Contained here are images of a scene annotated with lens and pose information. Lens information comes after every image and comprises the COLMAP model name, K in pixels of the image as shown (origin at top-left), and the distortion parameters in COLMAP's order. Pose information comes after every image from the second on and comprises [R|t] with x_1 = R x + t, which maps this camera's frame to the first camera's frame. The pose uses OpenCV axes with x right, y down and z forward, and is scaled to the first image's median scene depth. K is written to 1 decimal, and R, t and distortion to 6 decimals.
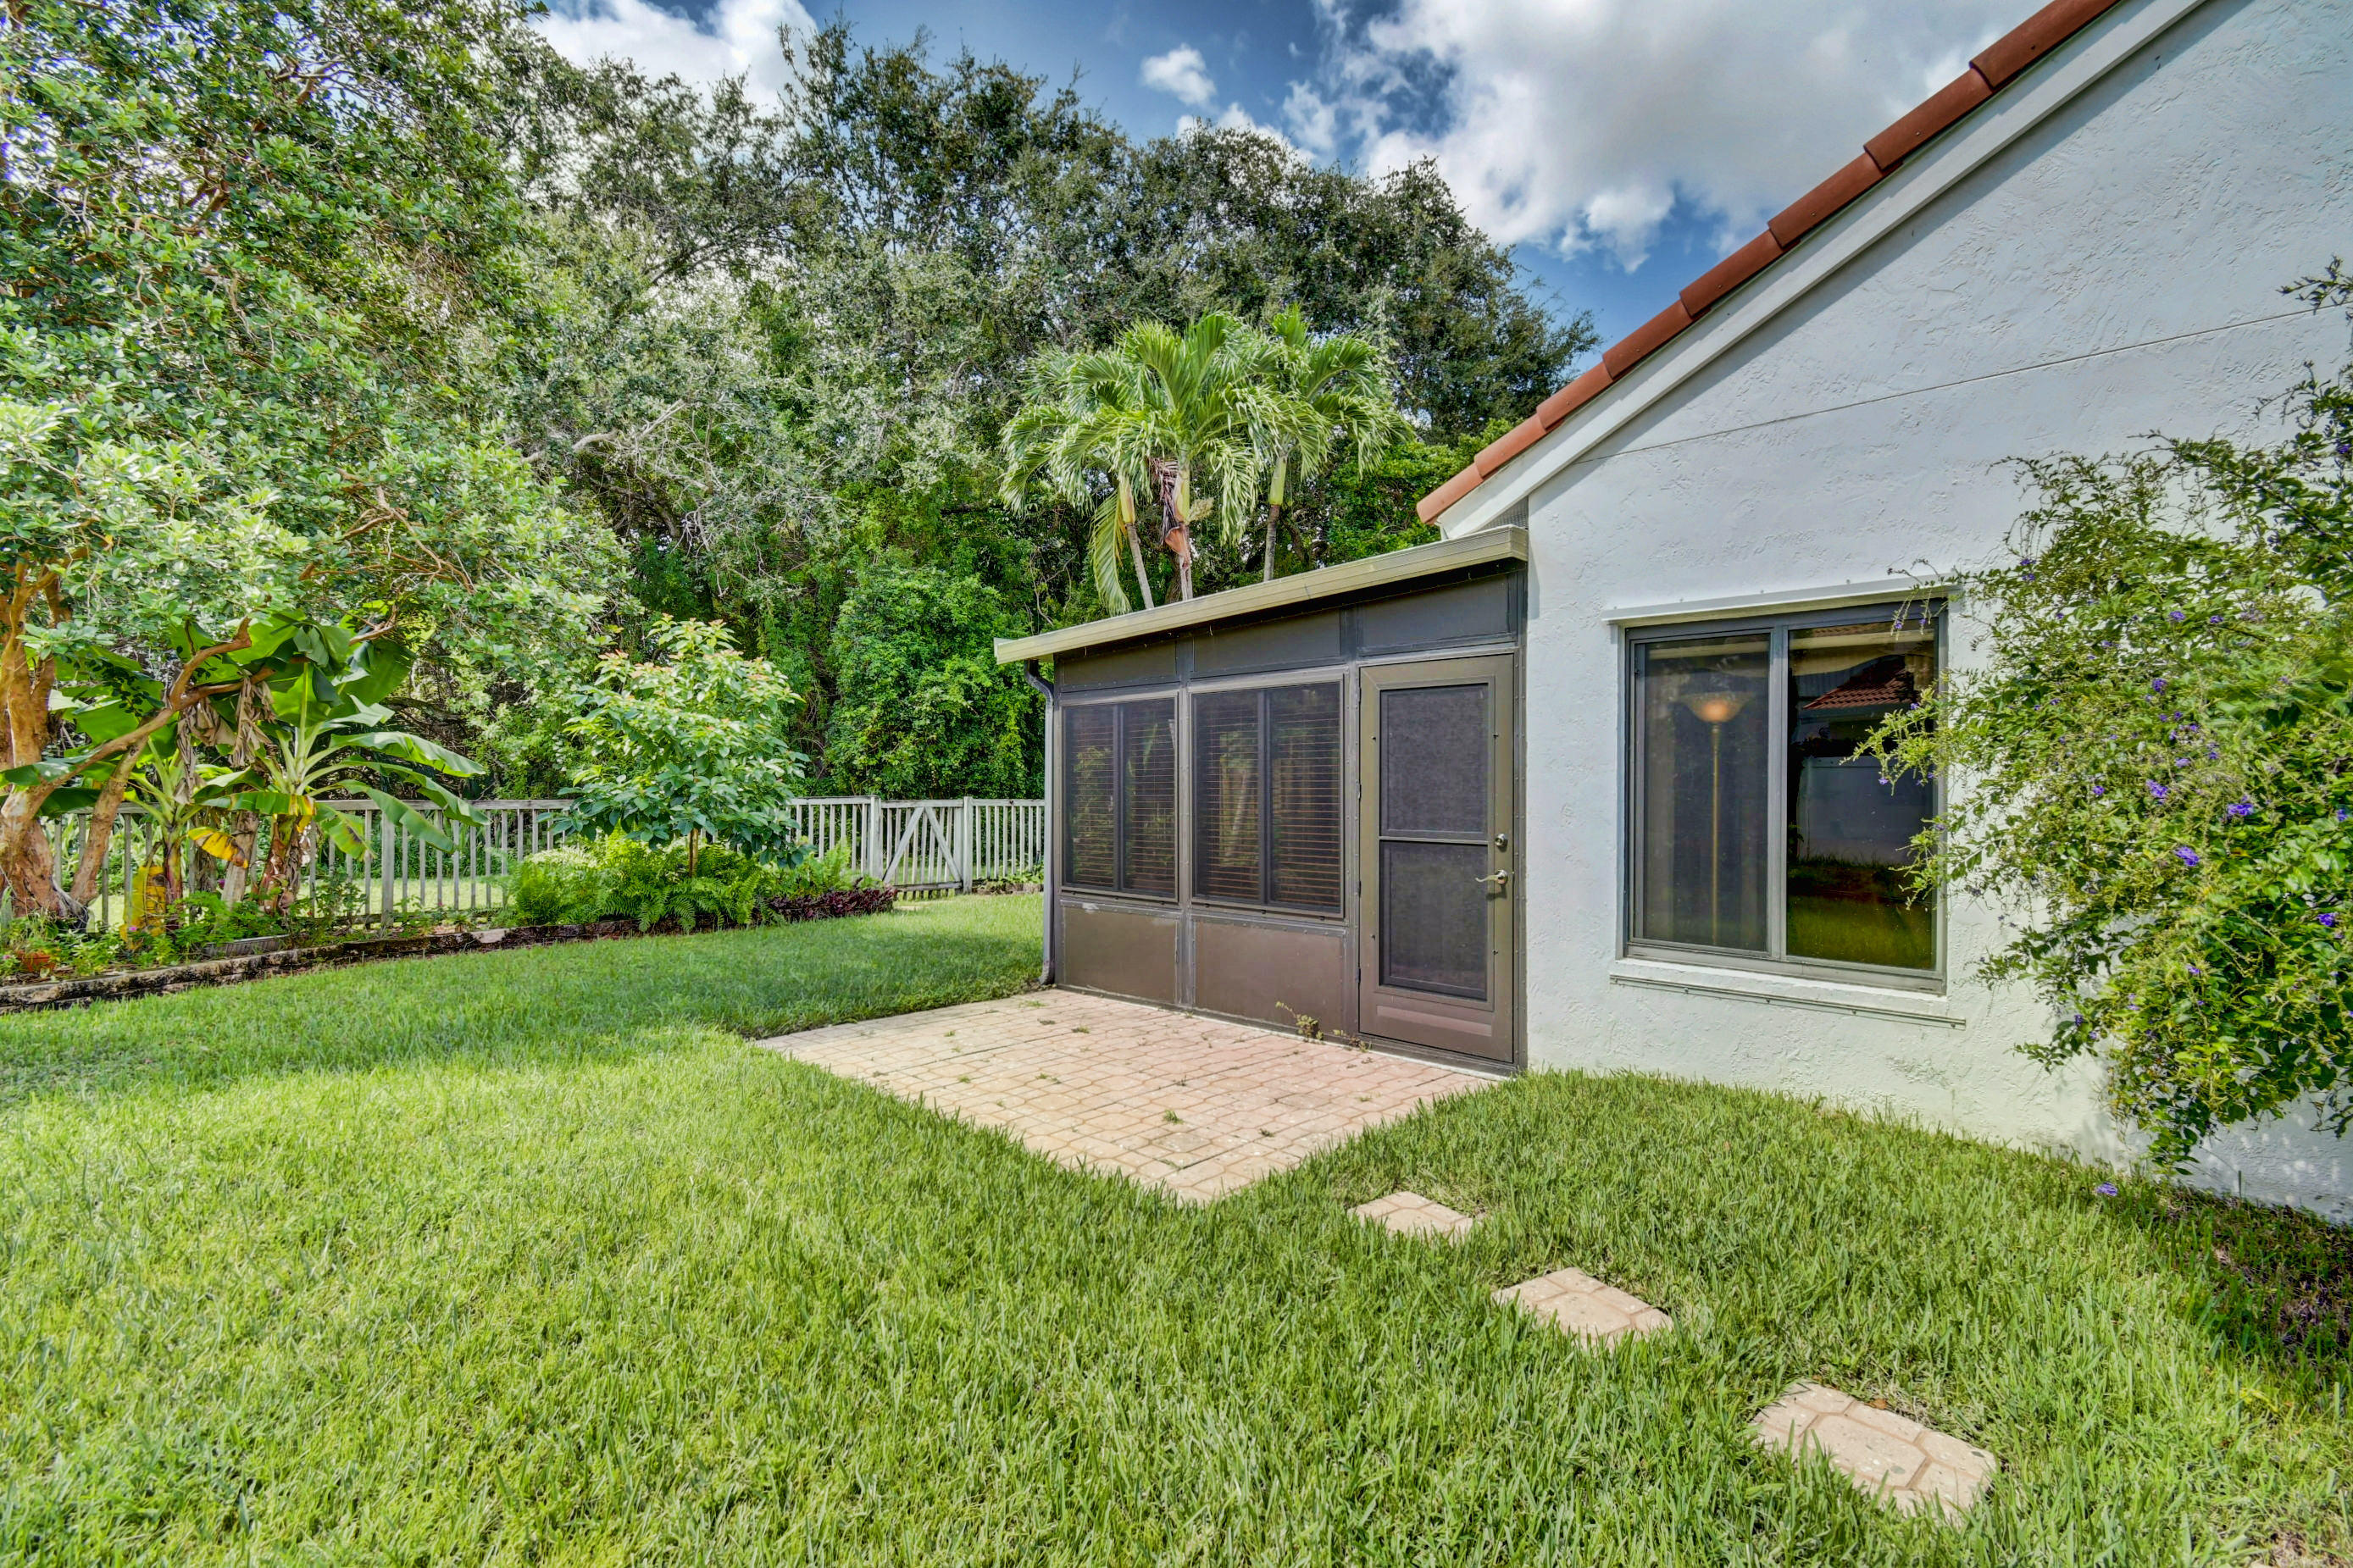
lens RADIAL K [[1035.8, 0, 1176.3], [0, 1035.8, 783.3], [0, 0, 1]] dist [0.006808, -0.002393]
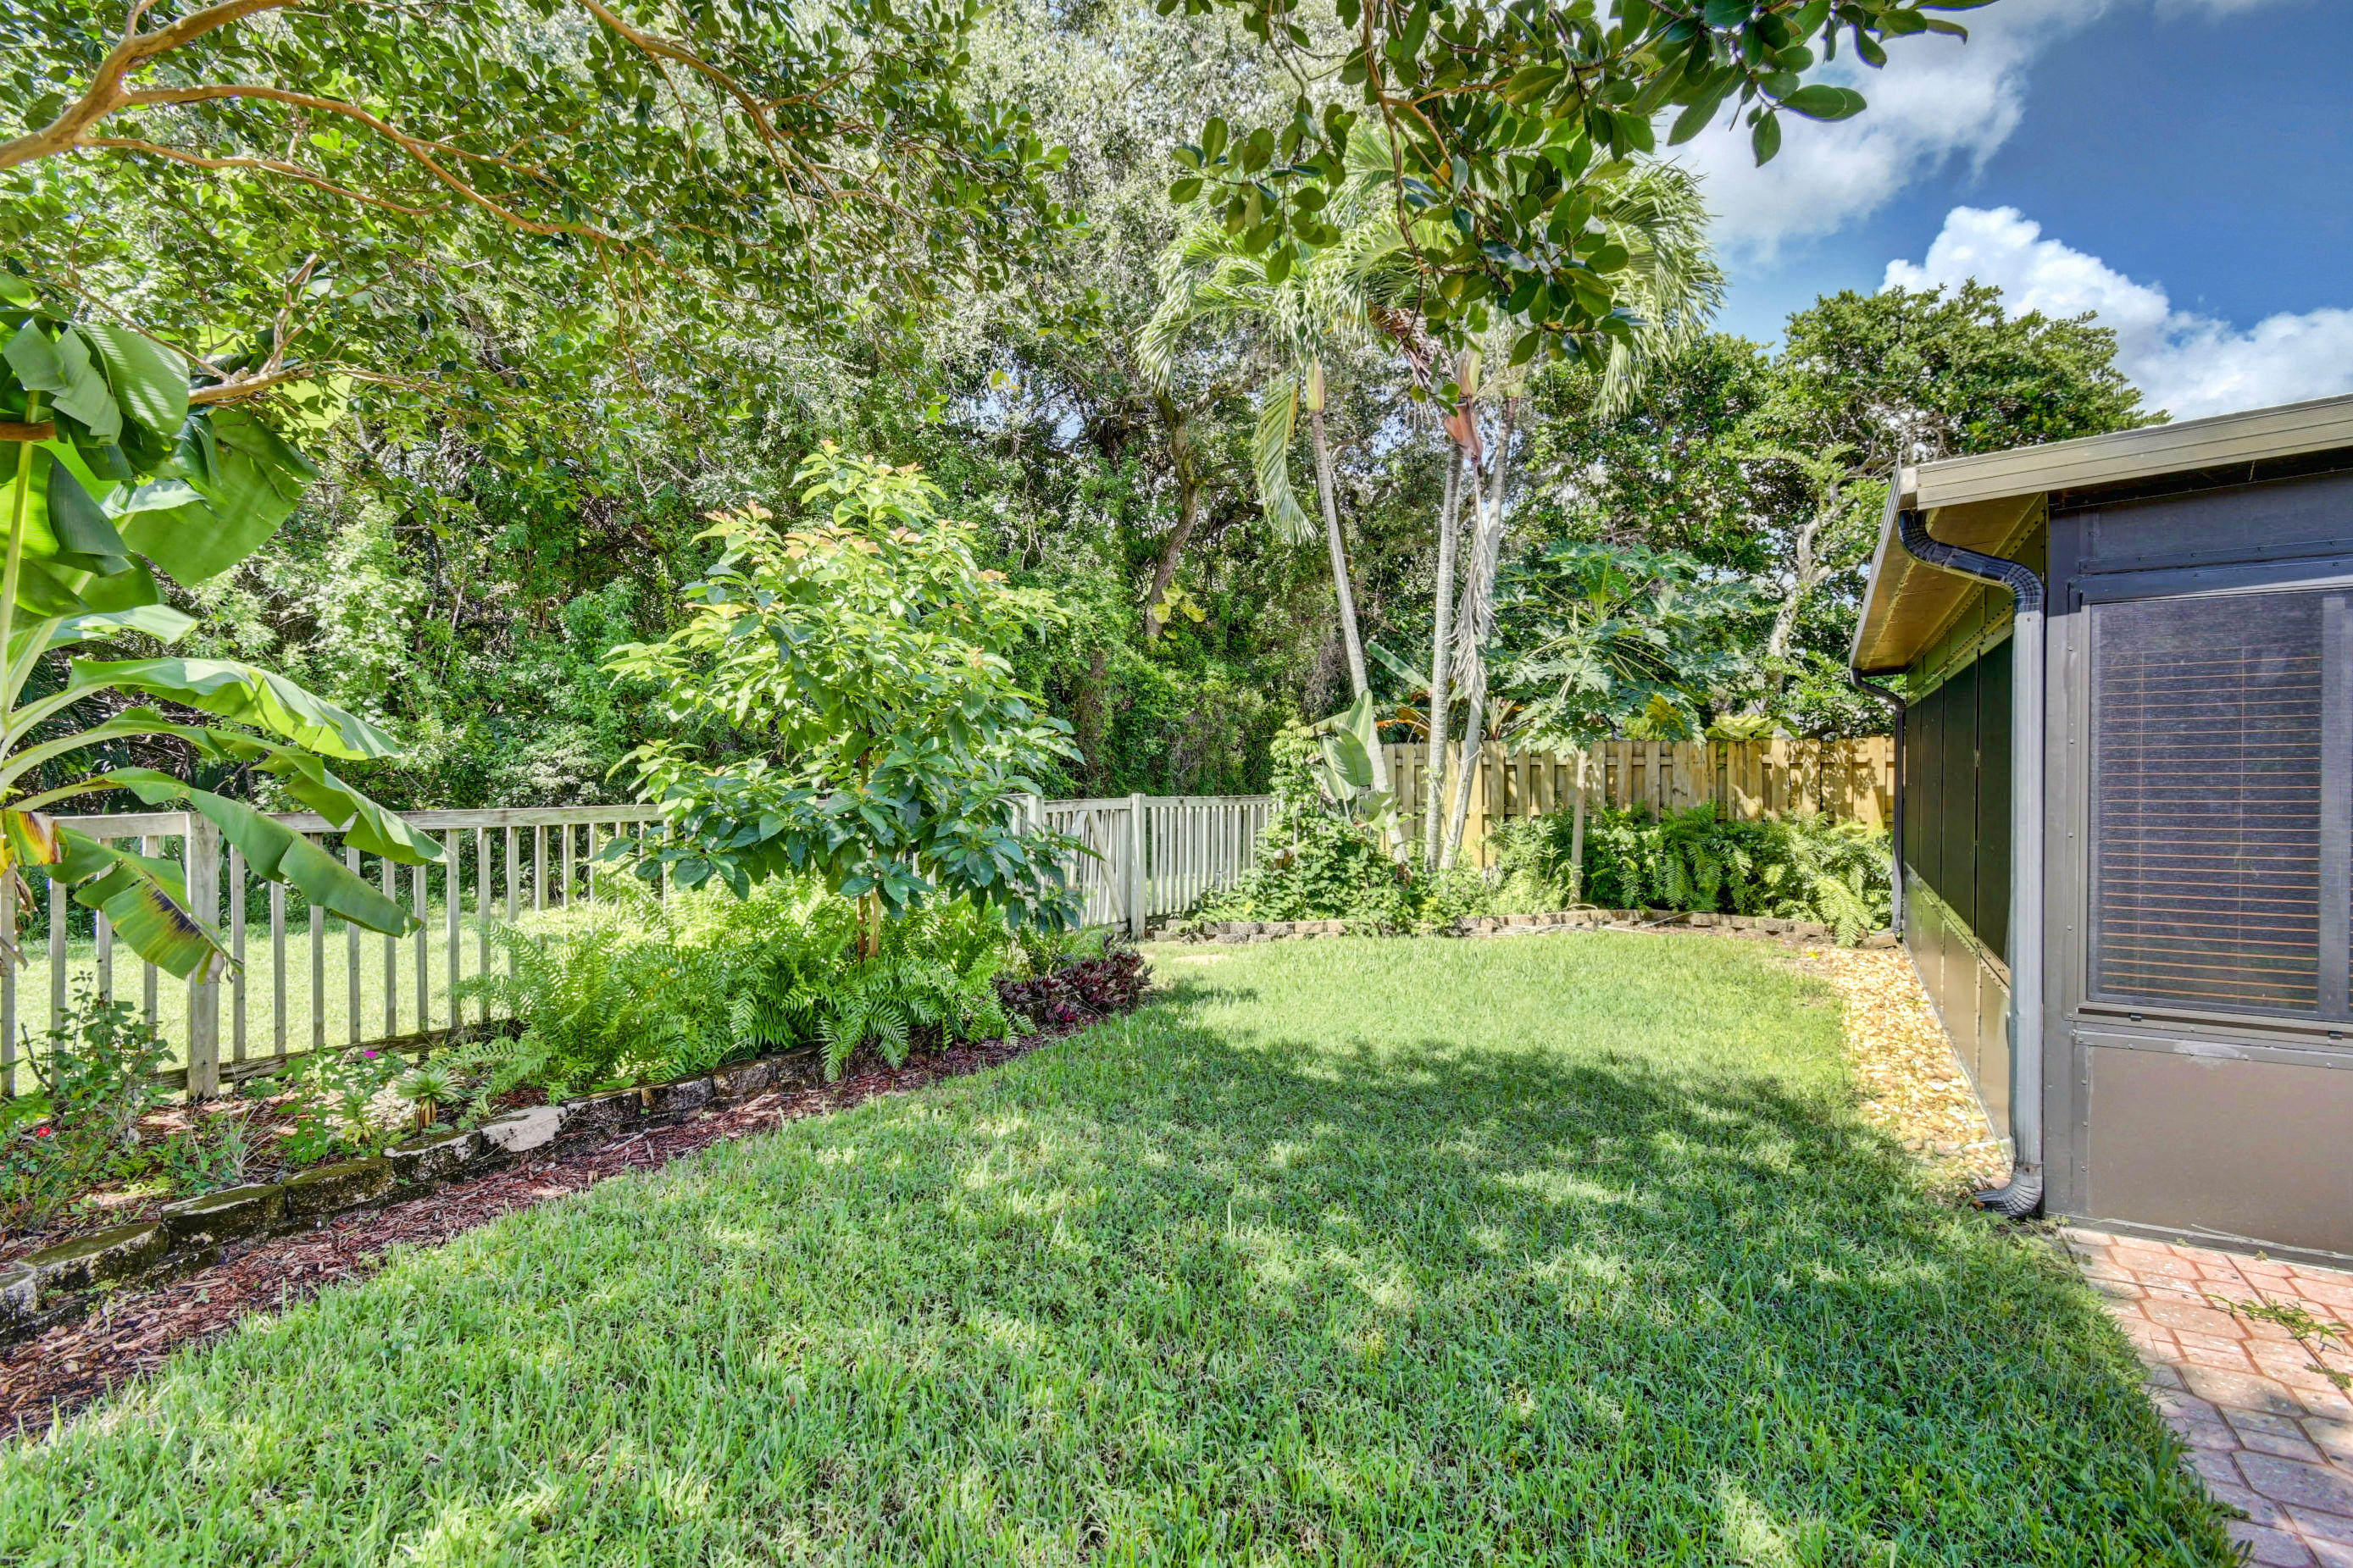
lens RADIAL K [[1035.8, 0, 1169.4], [0, 1035.8, 778.5], [0, 0, 1]] dist [0.006808, -0.002393]
pose [[0.979369, 0.001766, 0.202073, -0.470935], [-0.003386, 0.999965, 0.007668, -0.003249], [-0.202053, -0.008194, 0.979340, 0.508964]]
